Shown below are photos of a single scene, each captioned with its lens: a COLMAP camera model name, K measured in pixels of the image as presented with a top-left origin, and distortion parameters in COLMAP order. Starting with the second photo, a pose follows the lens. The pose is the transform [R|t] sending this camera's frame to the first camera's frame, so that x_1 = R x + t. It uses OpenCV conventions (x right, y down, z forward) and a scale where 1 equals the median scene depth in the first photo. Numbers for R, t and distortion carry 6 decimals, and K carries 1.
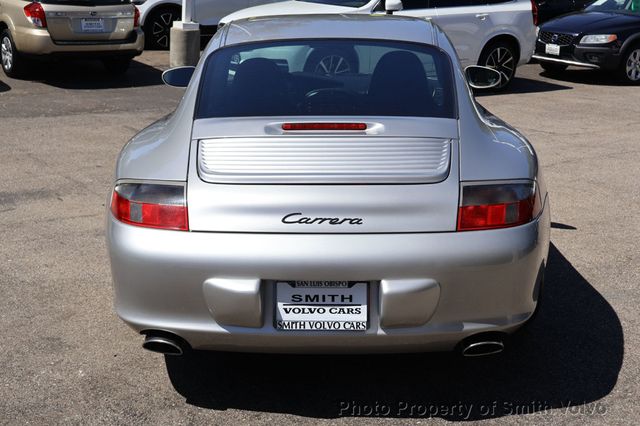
lens RADIAL K [[888.1, 0, 324.8], [0, 888.1, 214.7], [0, 0, 1]] dist [0.024402, 0.000000]
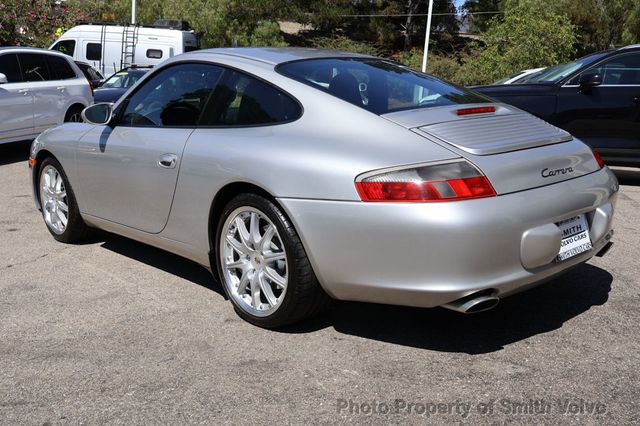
lens RADIAL K [[652.3, 0, 318.7], [0, 652.3, 210.3], [0, 0, 1]] dist [0.007379, 0.000000]
pose [[0.711013, -0.150087, 0.686975, -0.907720], [0.192450, 0.981189, 0.015181, -0.019961], [-0.676331, 0.121415, 0.726523, 0.553959]]
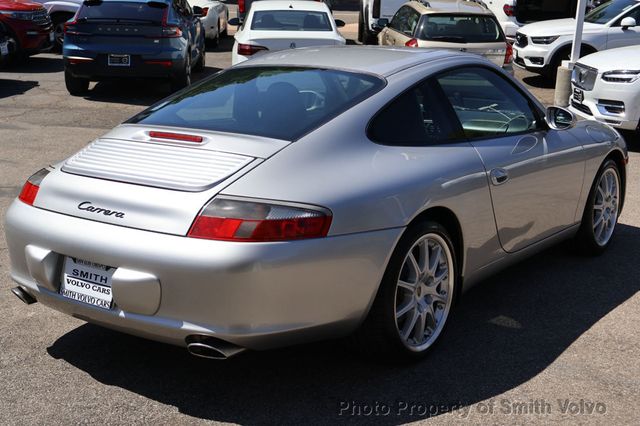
lens RADIAL K [[888.1, 0, 321.7], [0, 888.1, 213.2], [0, 0, 1]] dist [0.024402, 0.000000]
pose [[0.820809, 0.128535, -0.556553, 0.891996], [-0.154229, 0.988035, 0.000727, -0.036063], [0.549987, 0.085240, 0.830812, 0.184316]]
